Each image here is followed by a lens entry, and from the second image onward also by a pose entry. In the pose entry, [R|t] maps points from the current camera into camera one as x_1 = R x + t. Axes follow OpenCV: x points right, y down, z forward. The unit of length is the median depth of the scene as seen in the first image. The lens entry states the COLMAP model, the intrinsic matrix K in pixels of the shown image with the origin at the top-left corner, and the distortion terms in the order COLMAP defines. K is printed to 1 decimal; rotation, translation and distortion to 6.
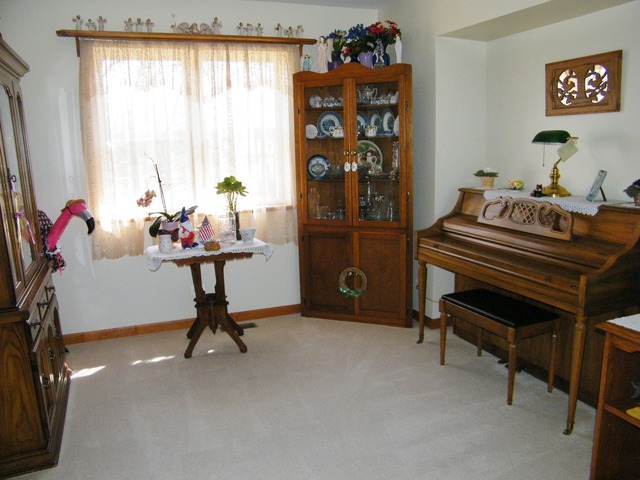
lens RADIAL K [[527.6, 0, 324.5], [0, 527.6, 242.5], [0, 0, 1]] dist [-0.107373, -0.003060]
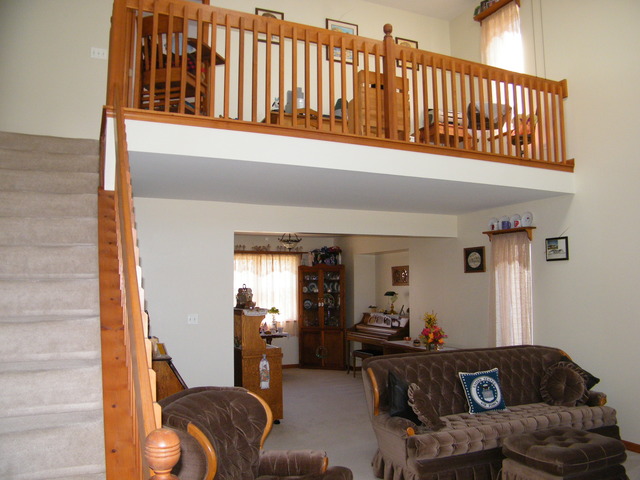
lens RADIAL K [[527.6, 0, 322.3], [0, 527.6, 238.9], [0, 0, 1]] dist [-0.107373, -0.003060]
pose [[0.999062, 0.019270, 0.038778, -0.046643], [-0.007964, 0.962013, -0.272888, 0.238436], [-0.042563, 0.272324, 0.961264, -1.475907]]
